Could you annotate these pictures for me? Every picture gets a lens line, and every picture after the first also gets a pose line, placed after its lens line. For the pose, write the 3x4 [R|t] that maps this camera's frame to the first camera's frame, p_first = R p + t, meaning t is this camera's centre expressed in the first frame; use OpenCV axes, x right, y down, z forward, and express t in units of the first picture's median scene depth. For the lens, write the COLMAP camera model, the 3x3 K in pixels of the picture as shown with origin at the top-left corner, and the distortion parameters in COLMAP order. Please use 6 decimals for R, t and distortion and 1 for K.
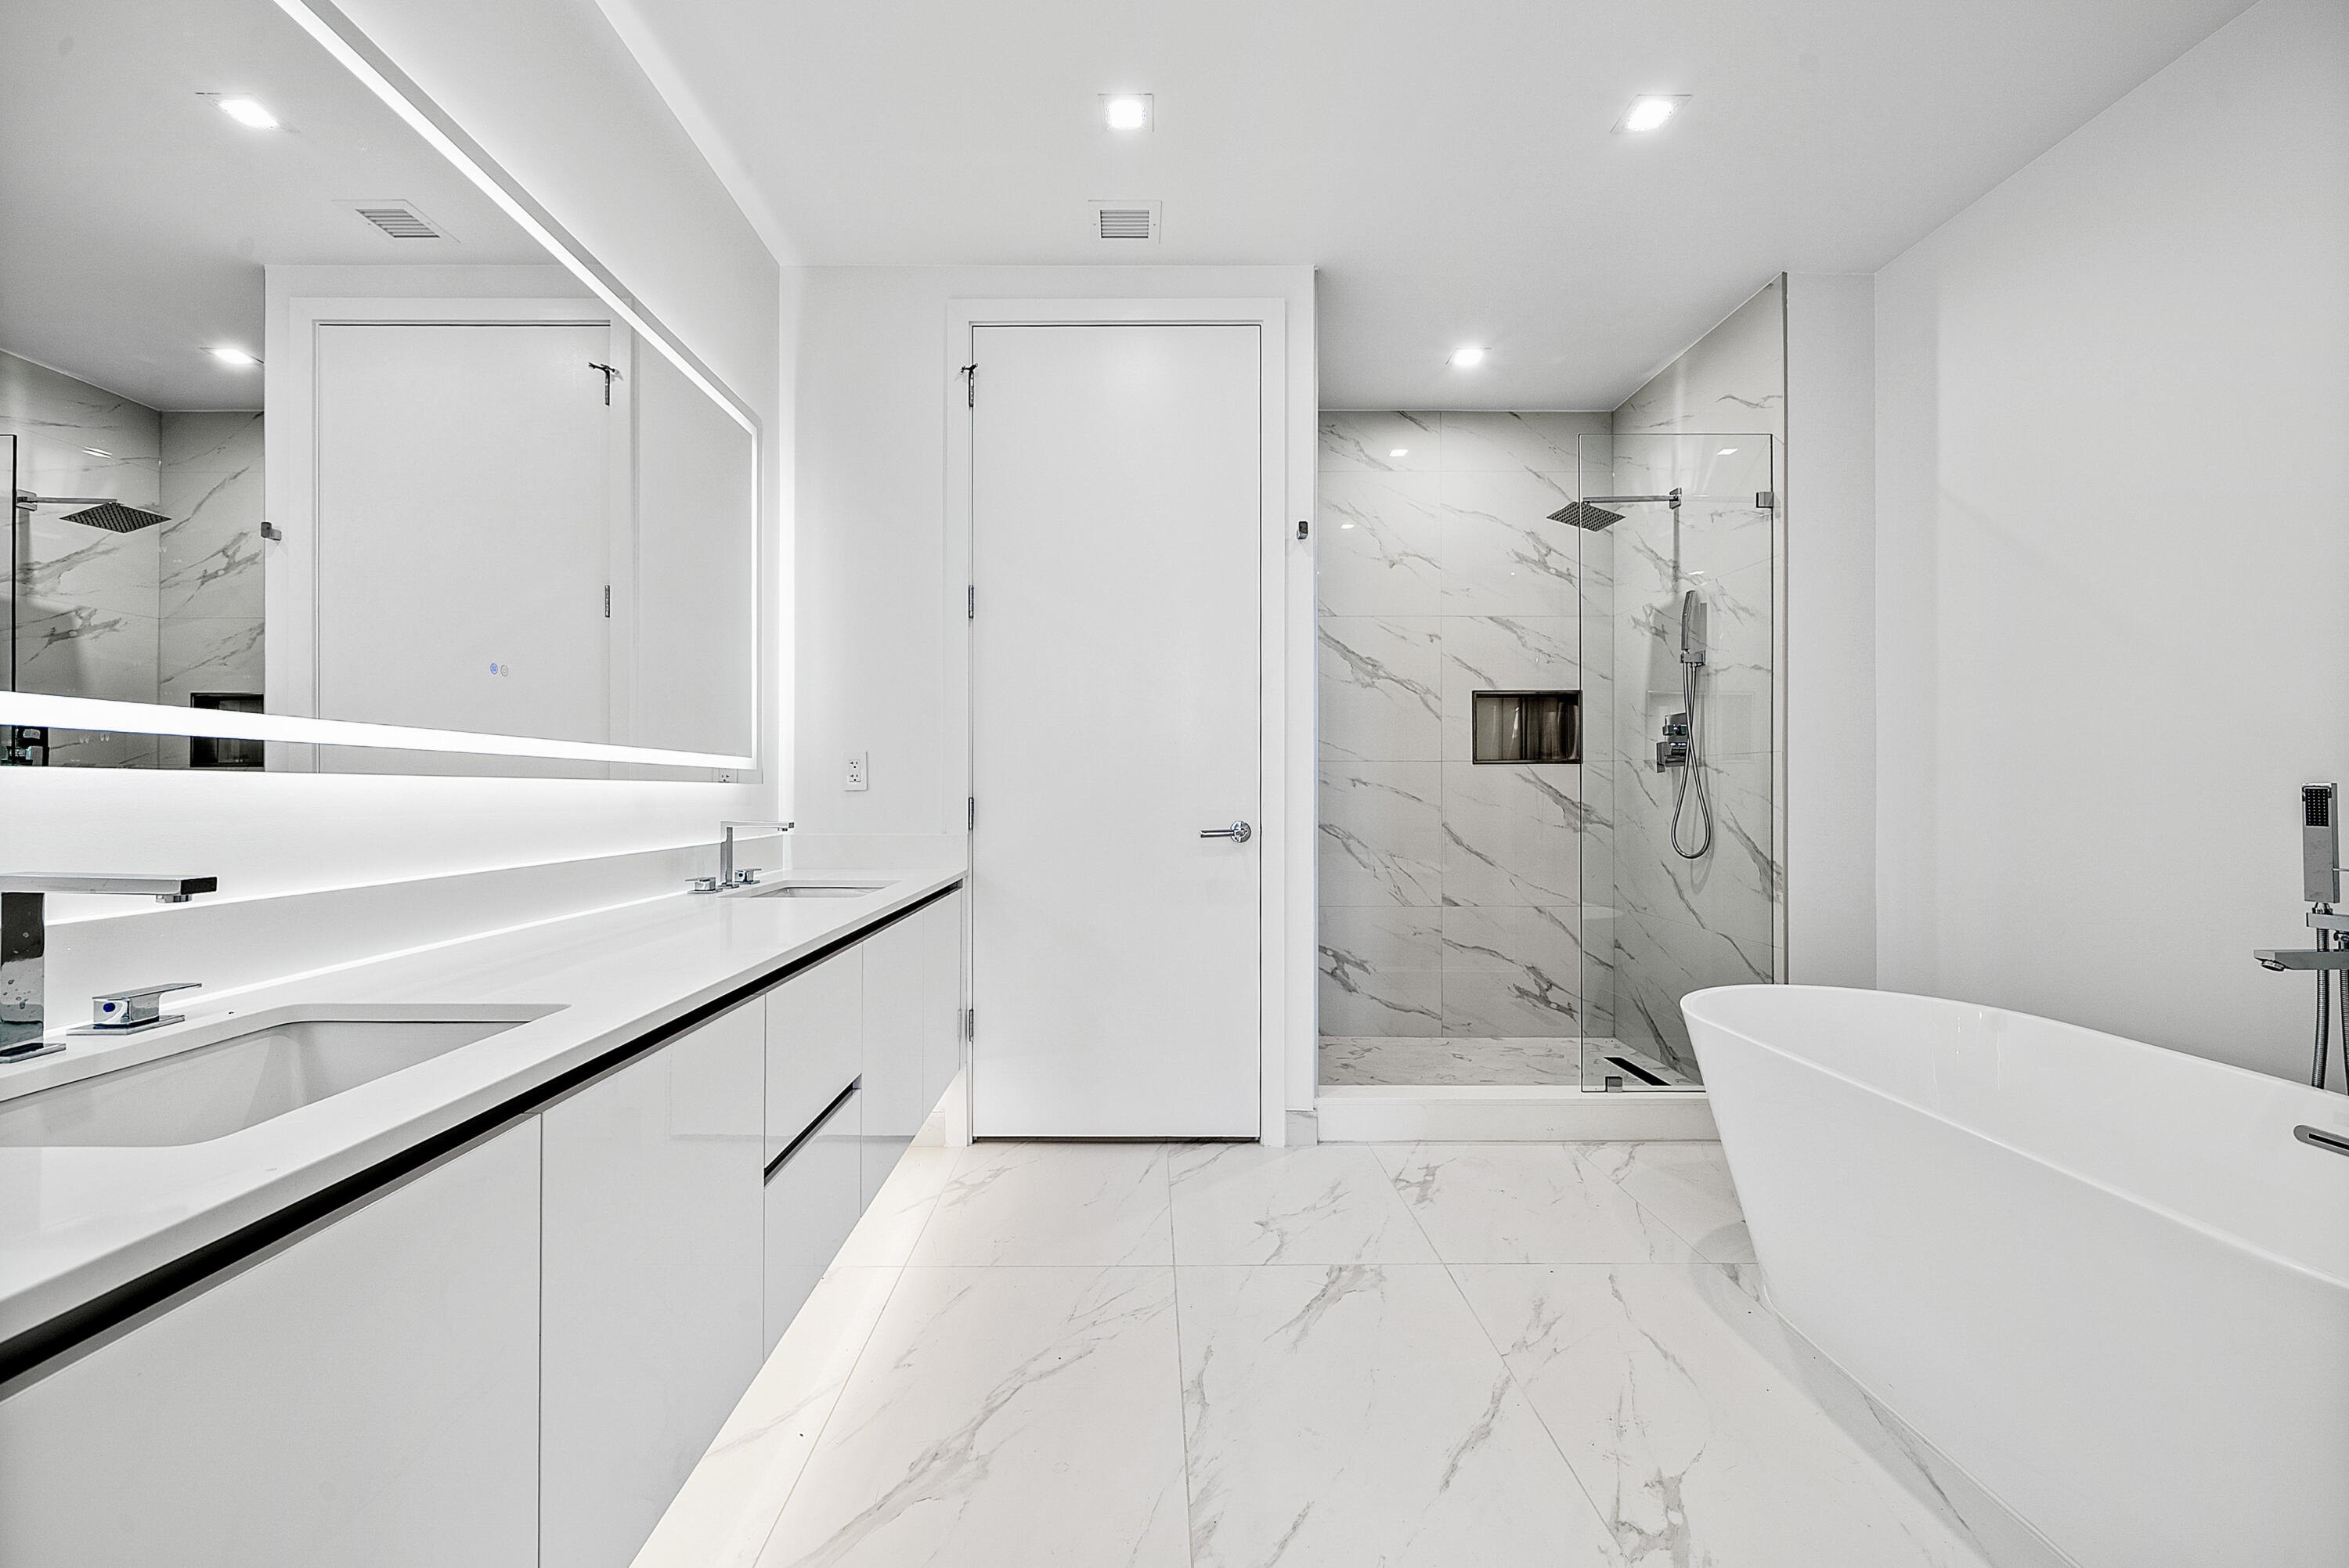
lens RADIAL K [[970.4, 0, 1150.5], [0, 970.4, 790.8], [0, 0, 1]] dist [0.001195, 0.001048]
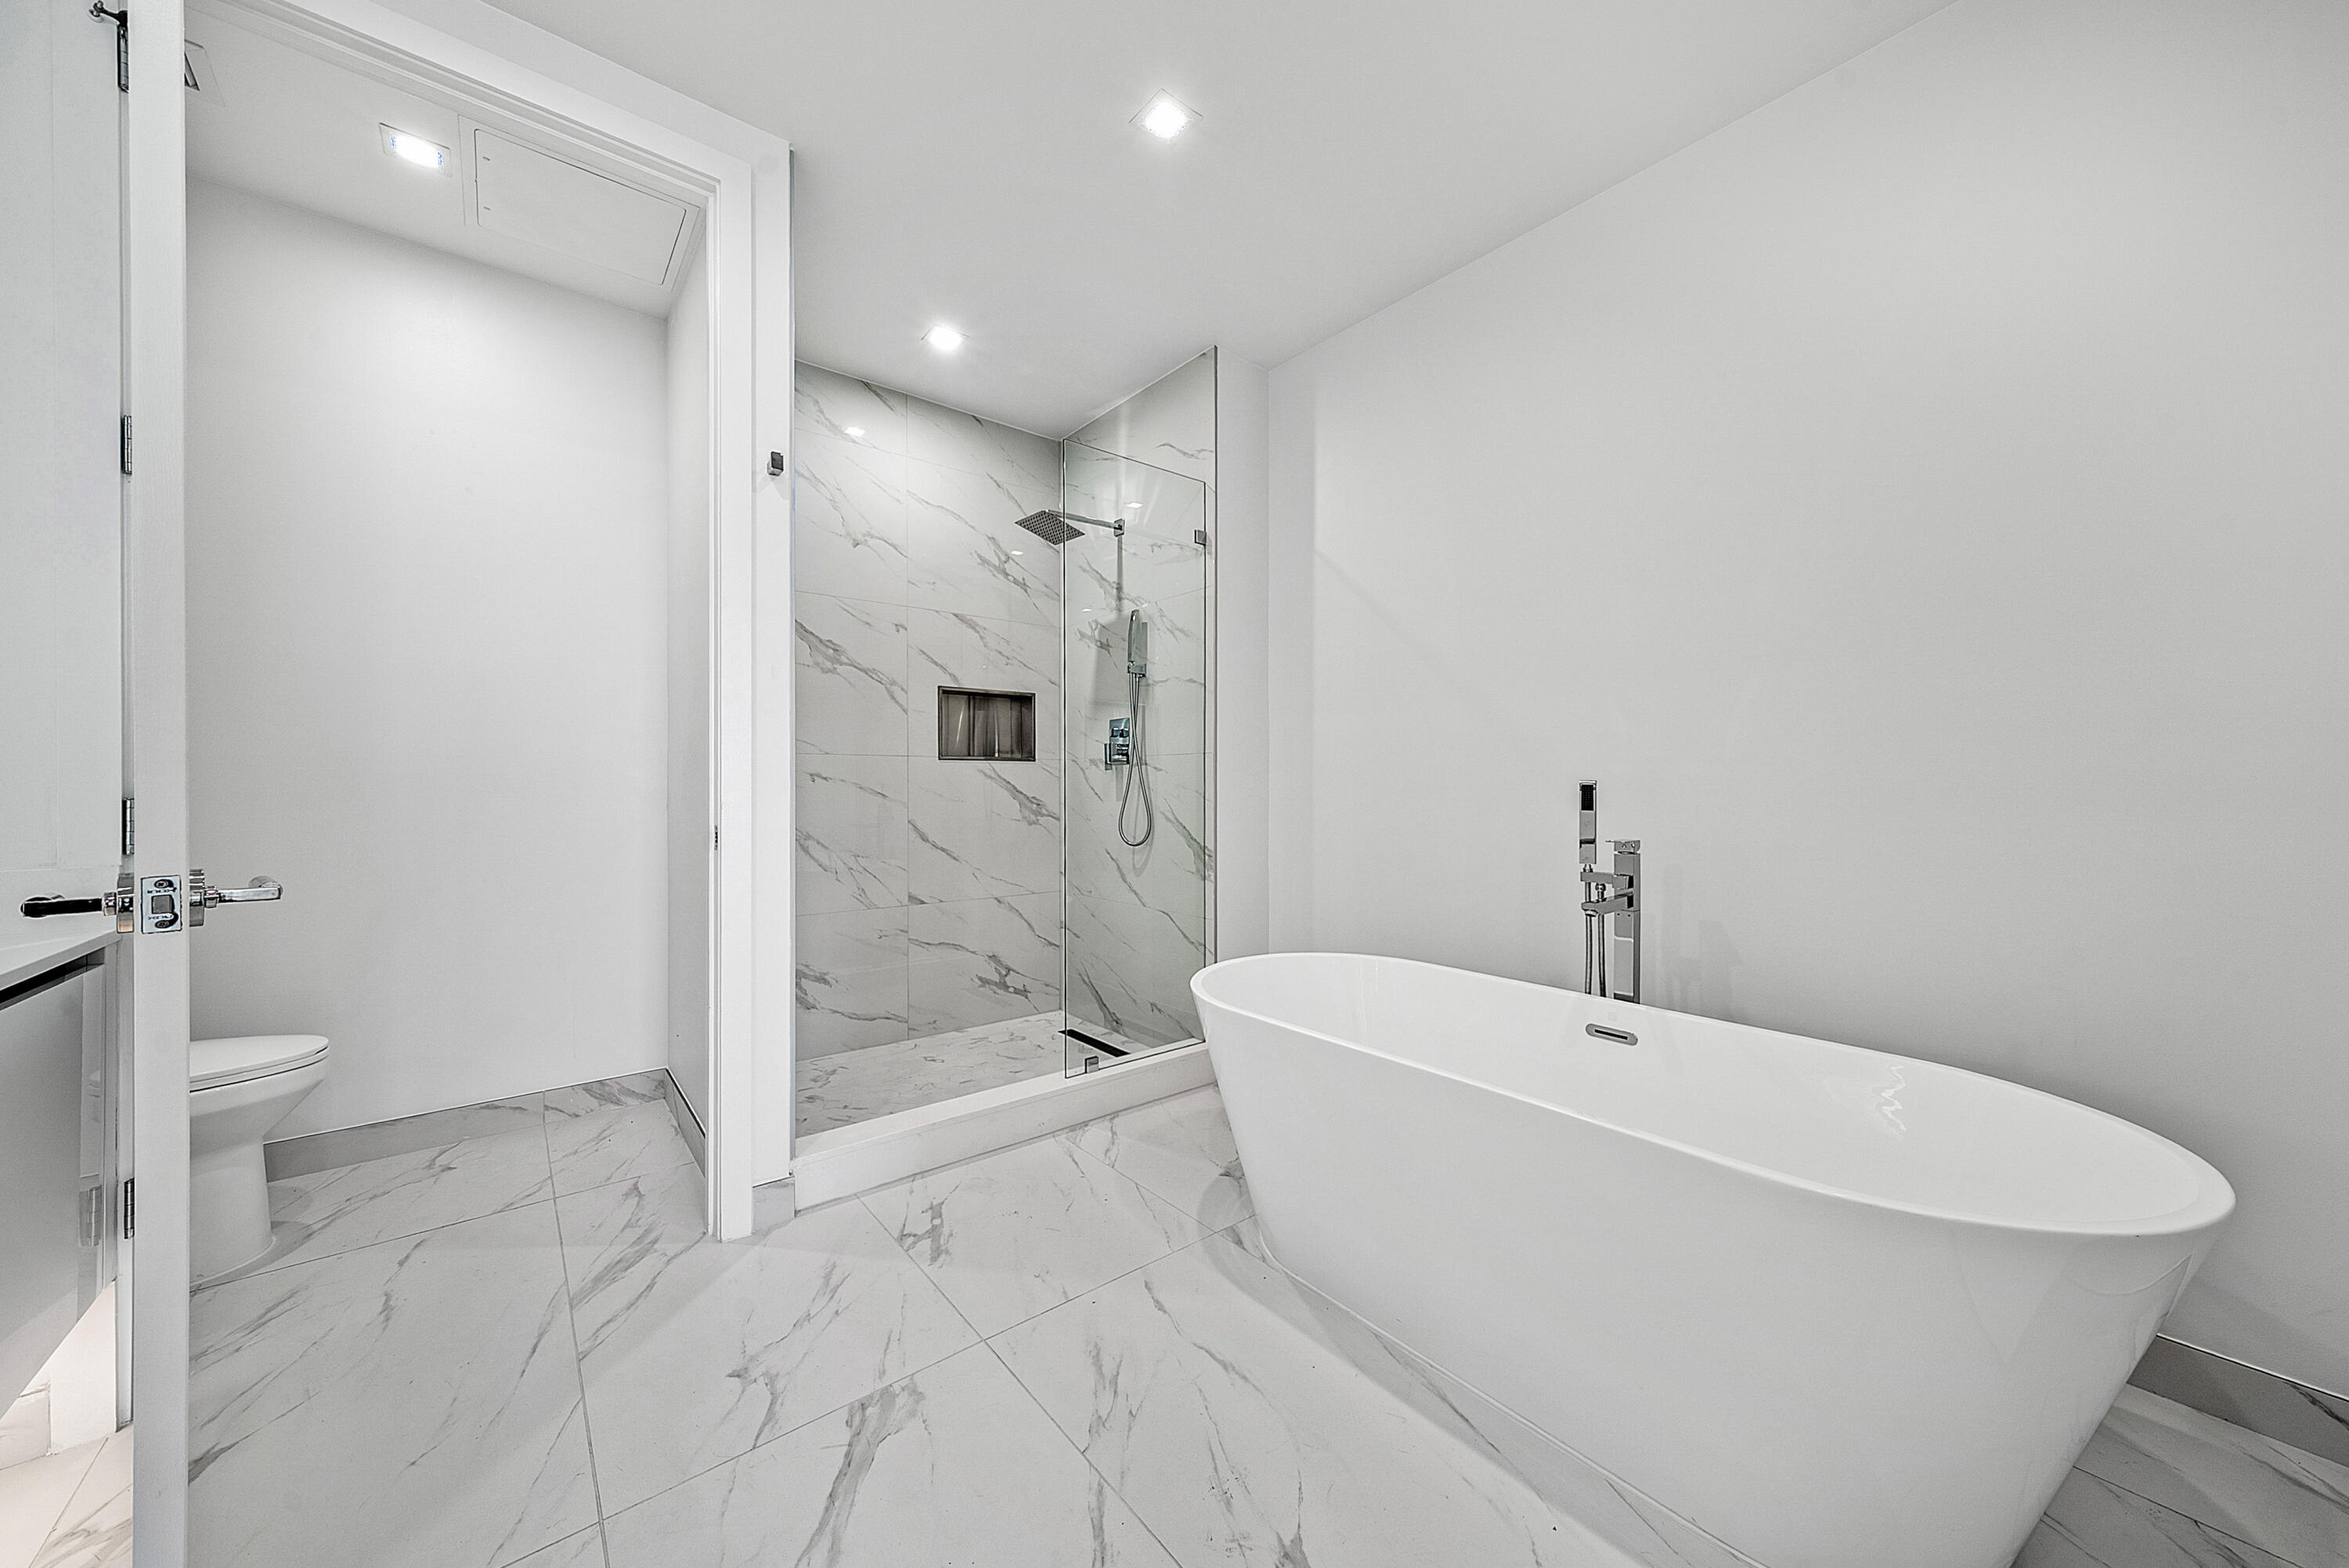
lens RADIAL K [[846.1, 0, 1192.0], [0, 846.1, 787.4], [0, 0, 1]] dist [0.003399, -0.001010]
pose [[0.776113, -0.001330, 0.630592, -0.017405], [0.000773, 0.999999, 0.001158, 0.000152], [-0.630593, -0.000411, 0.776113, 0.211855]]
